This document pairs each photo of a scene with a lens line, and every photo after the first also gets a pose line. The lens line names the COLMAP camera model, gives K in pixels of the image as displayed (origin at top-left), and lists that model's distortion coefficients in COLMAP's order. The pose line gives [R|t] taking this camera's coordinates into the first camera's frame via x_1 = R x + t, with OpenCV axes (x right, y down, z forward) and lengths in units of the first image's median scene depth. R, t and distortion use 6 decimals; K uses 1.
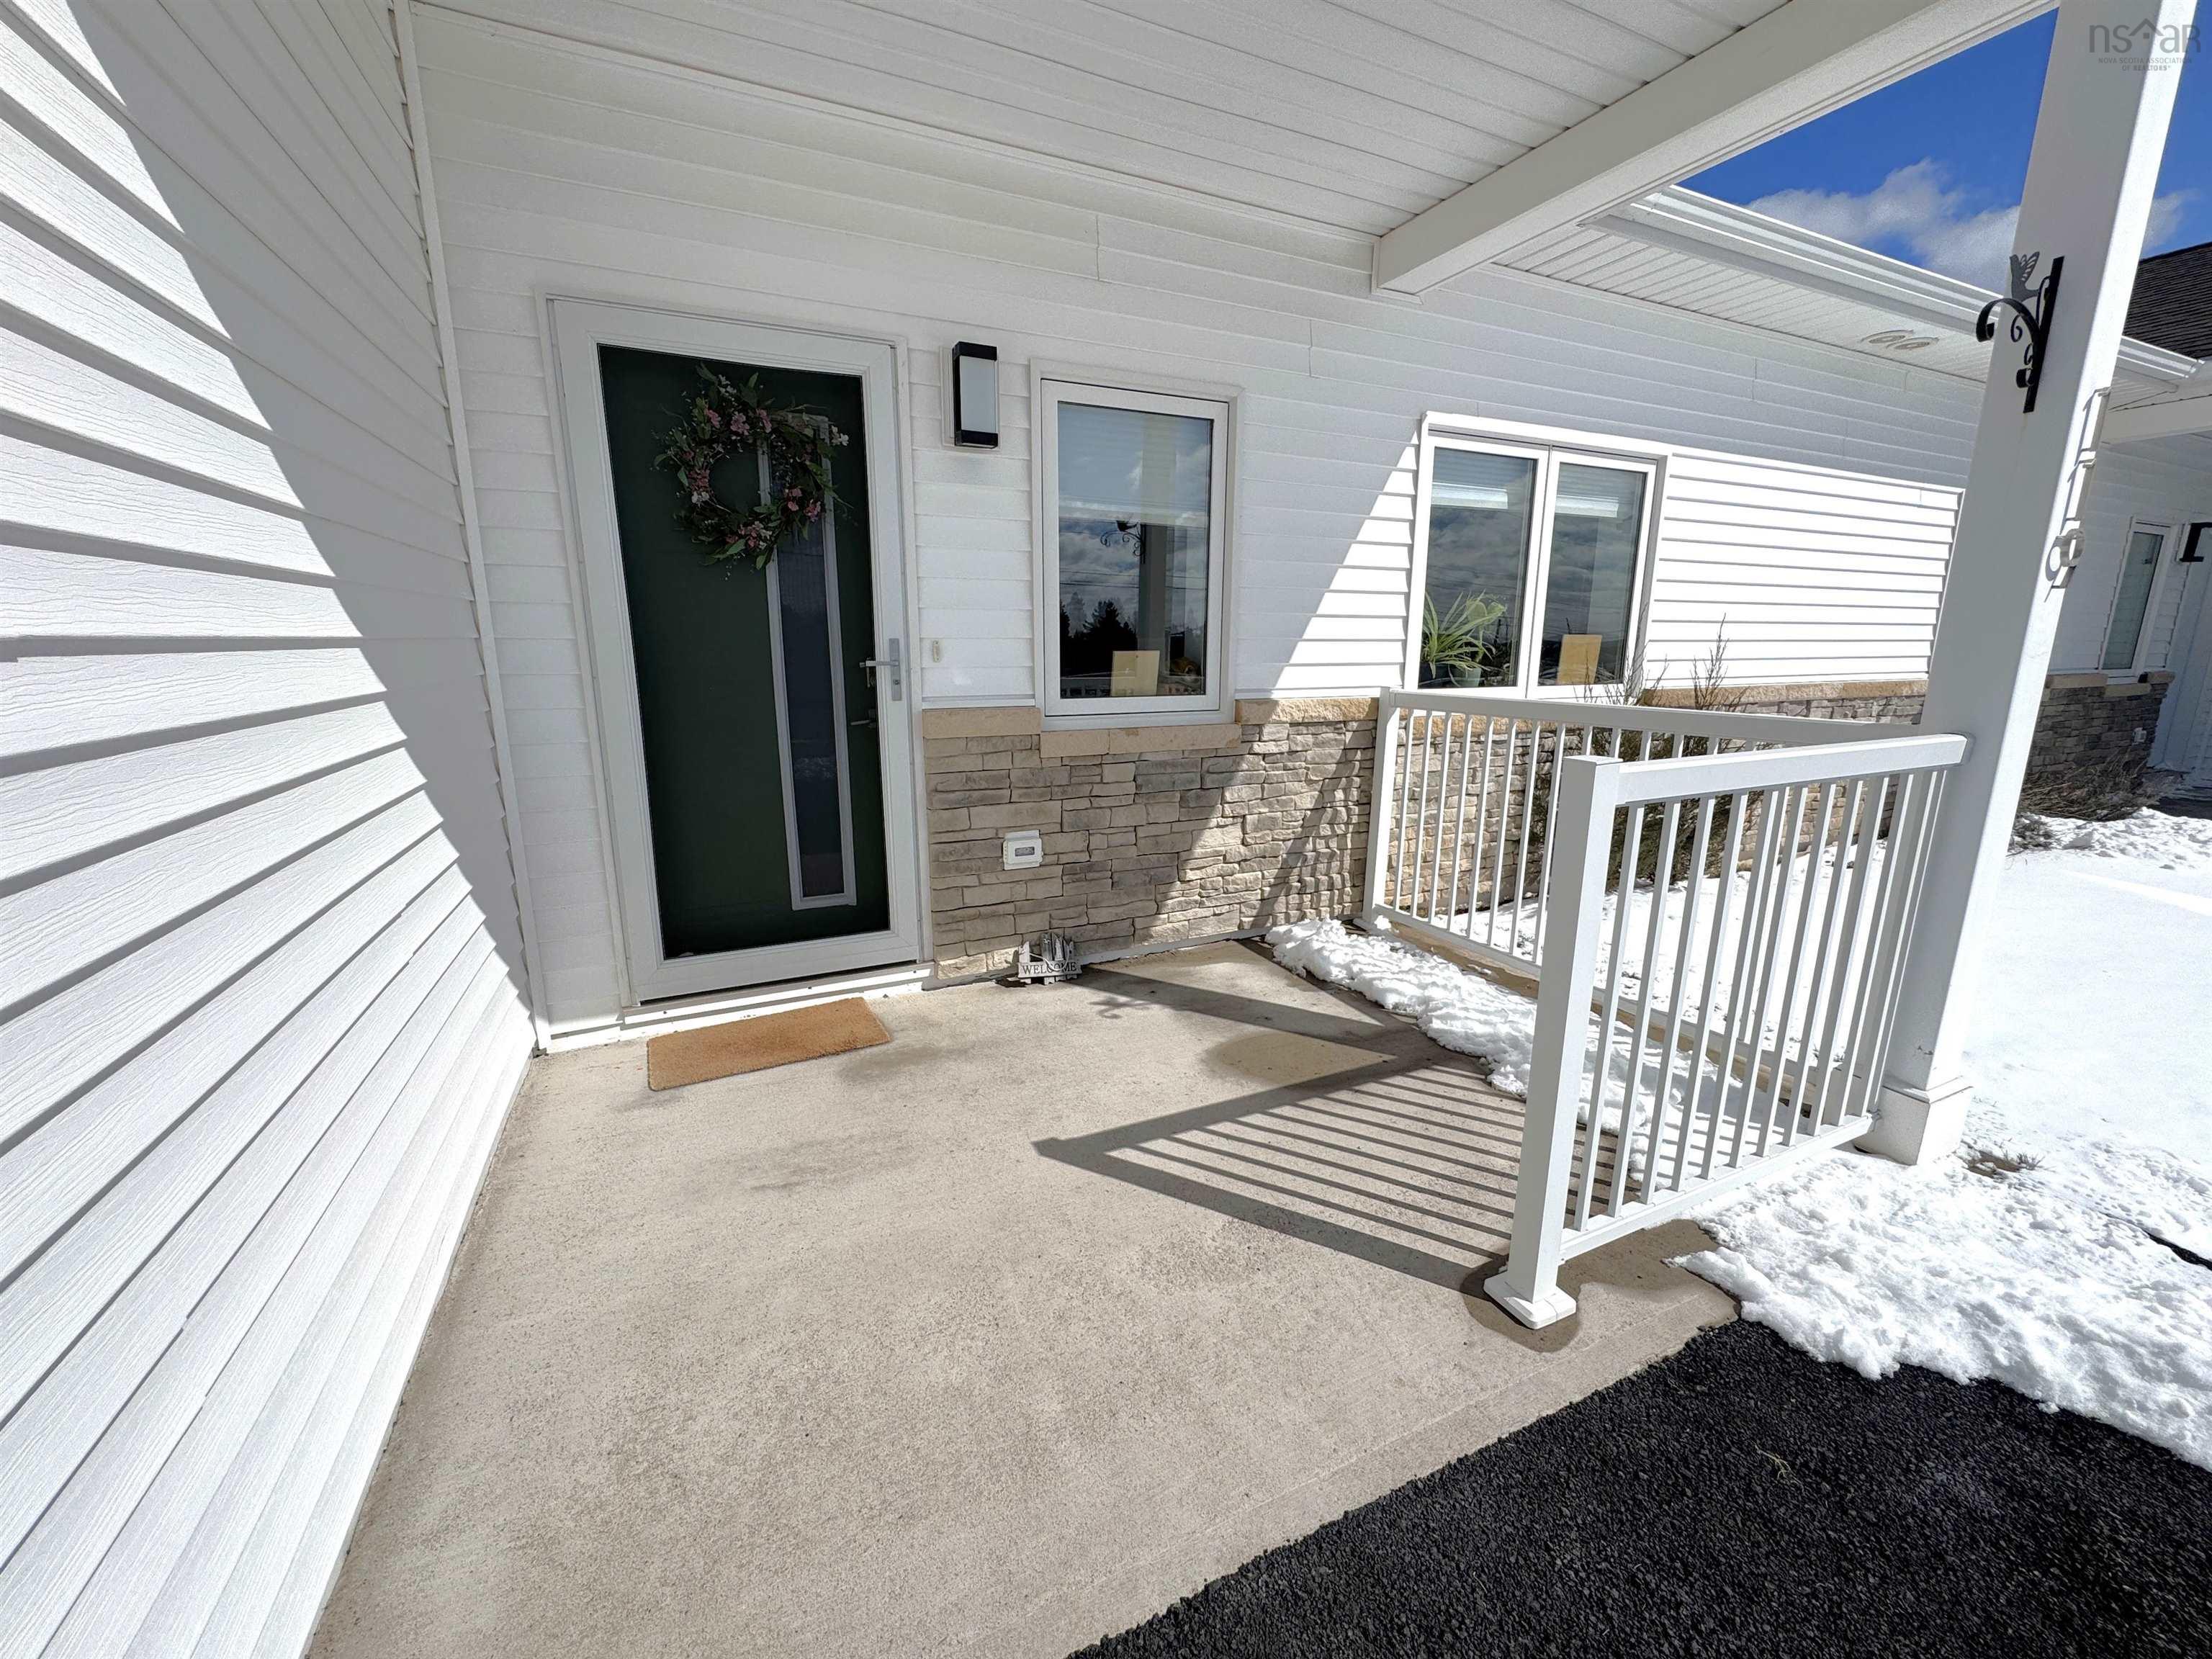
lens RADIAL K [[882.3, 0, 1106.9], [0, 882.3, 829.3], [0, 0, 1]] dist [-0.006357, 0.000404]
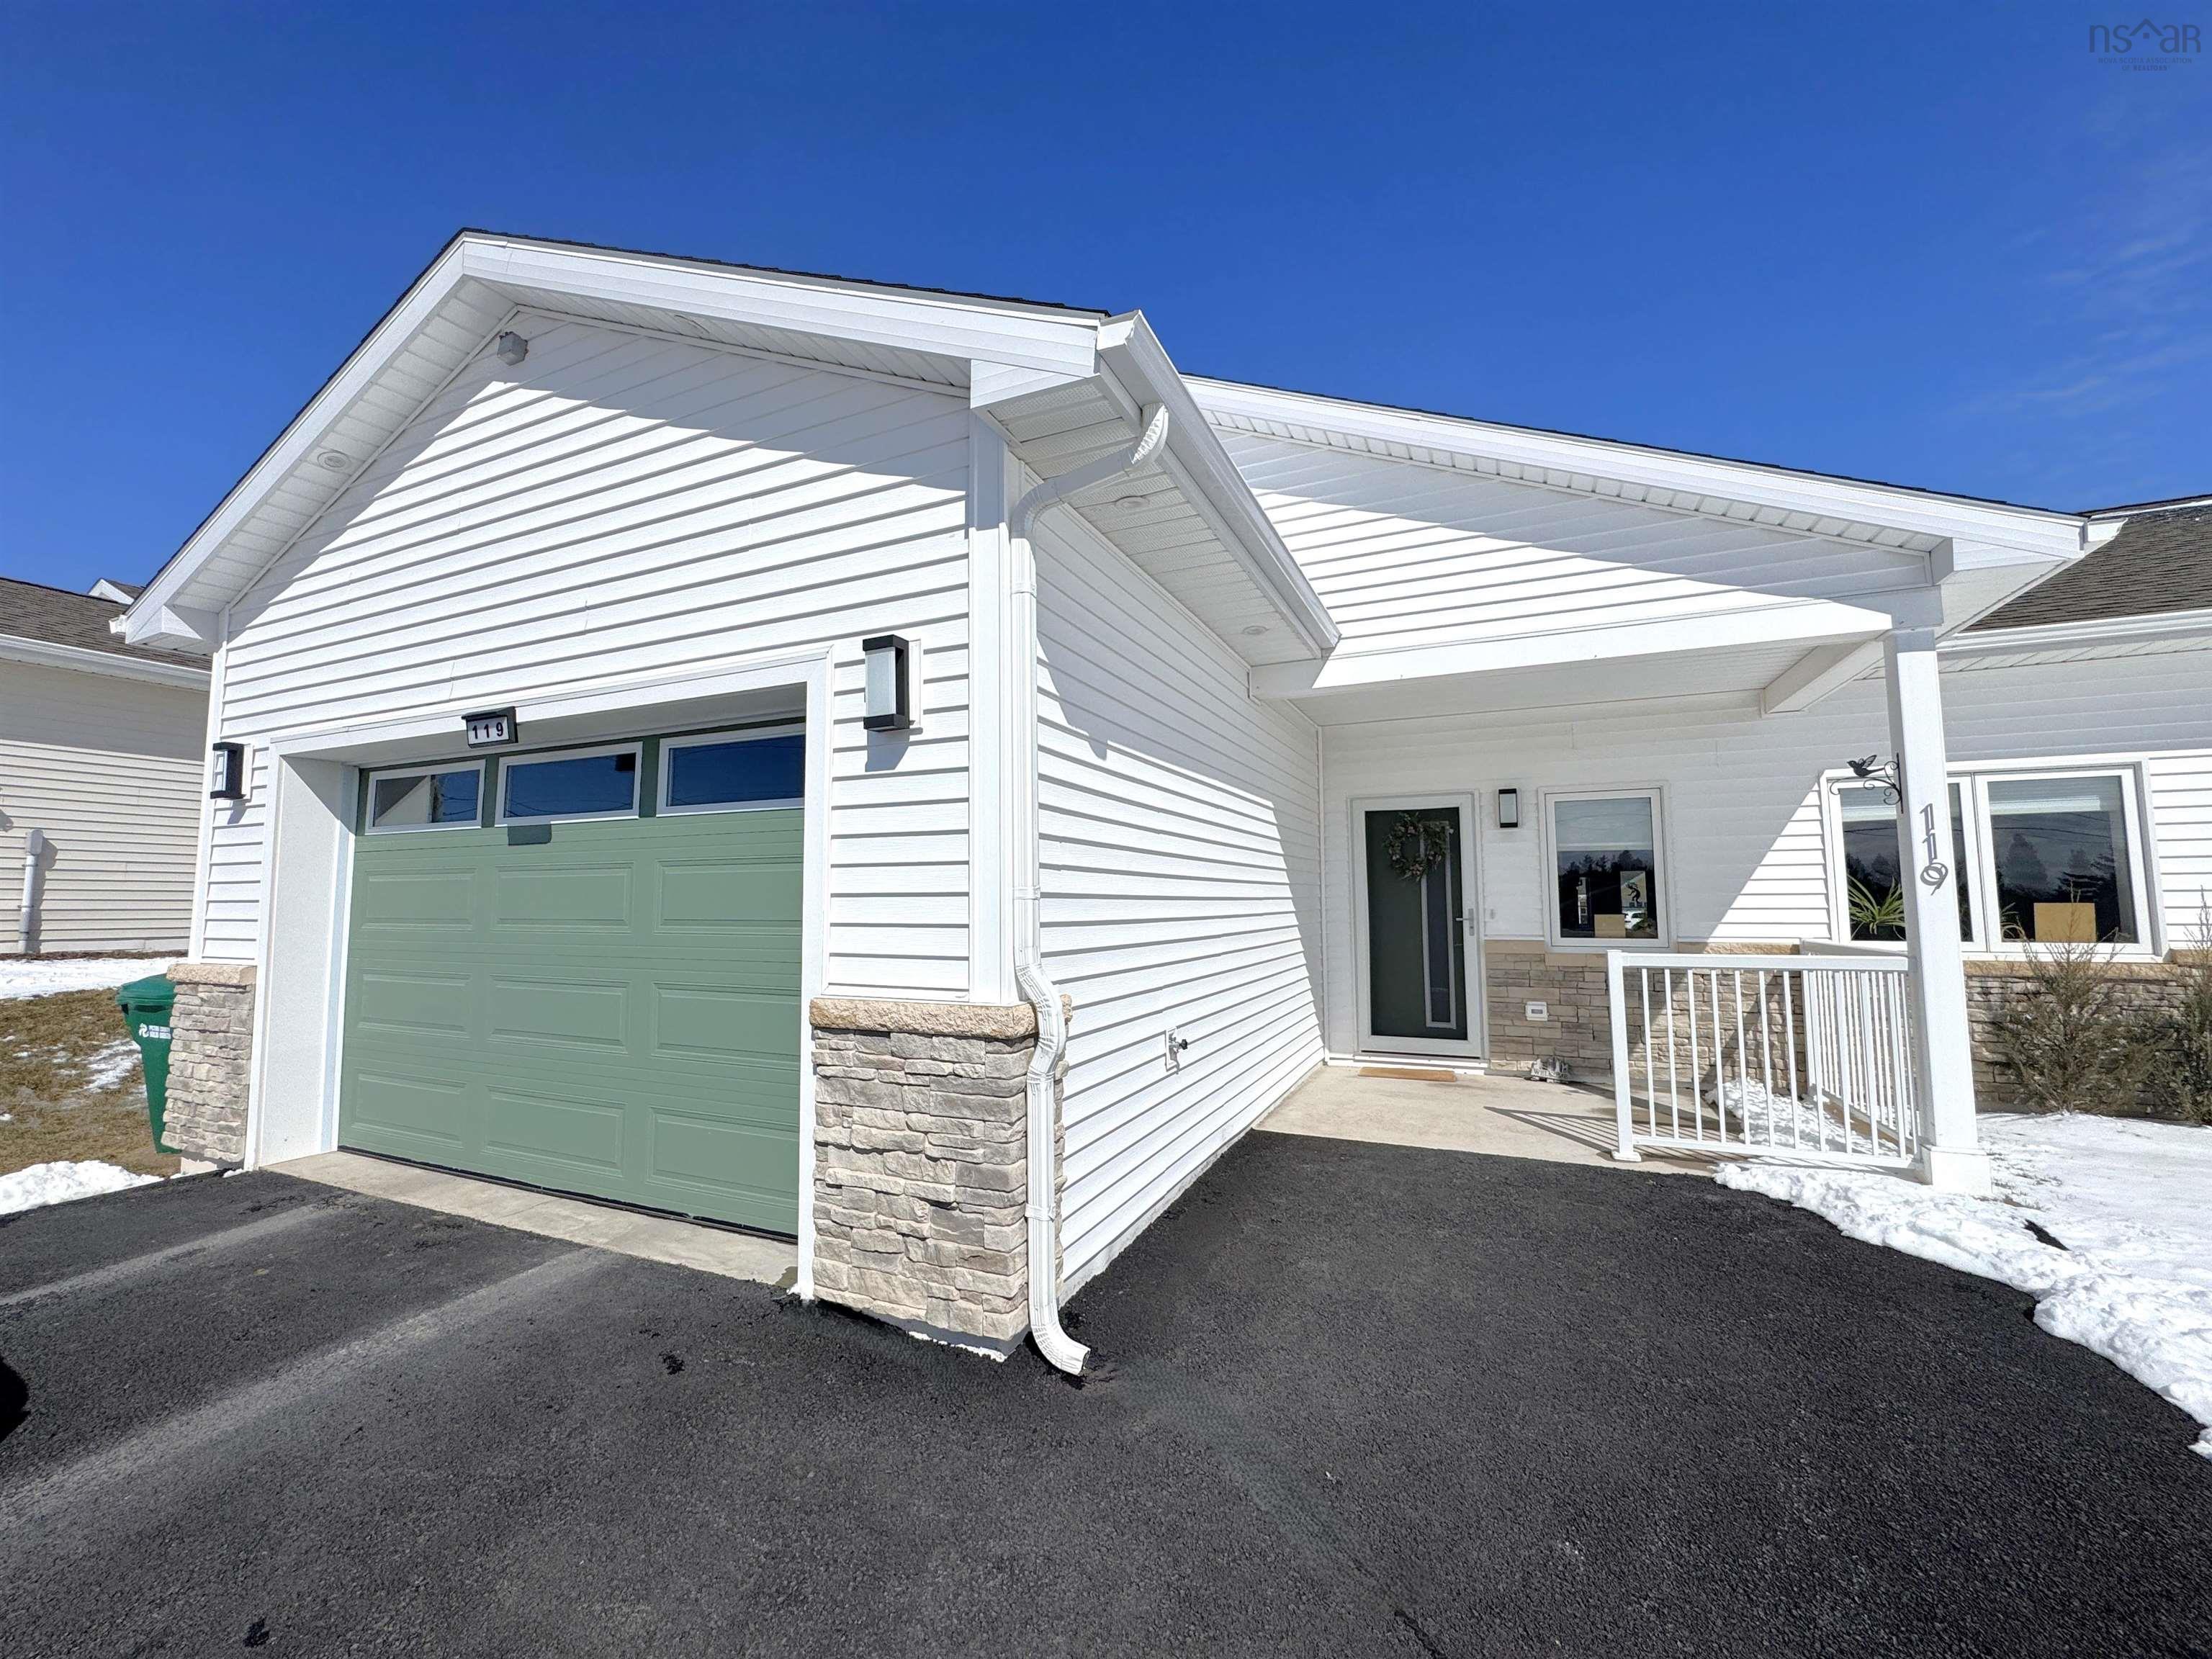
lens RADIAL K [[882.3, 0, 1107.4], [0, 882.3, 833.3], [0, 0, 1]] dist [-0.006357, 0.000404]
pose [[0.654187, -0.063933, -0.753626, 0.813010], [-0.151629, 0.965105, -0.213496, 0.211561], [0.740978, 0.253938, 0.621665, -1.097862]]
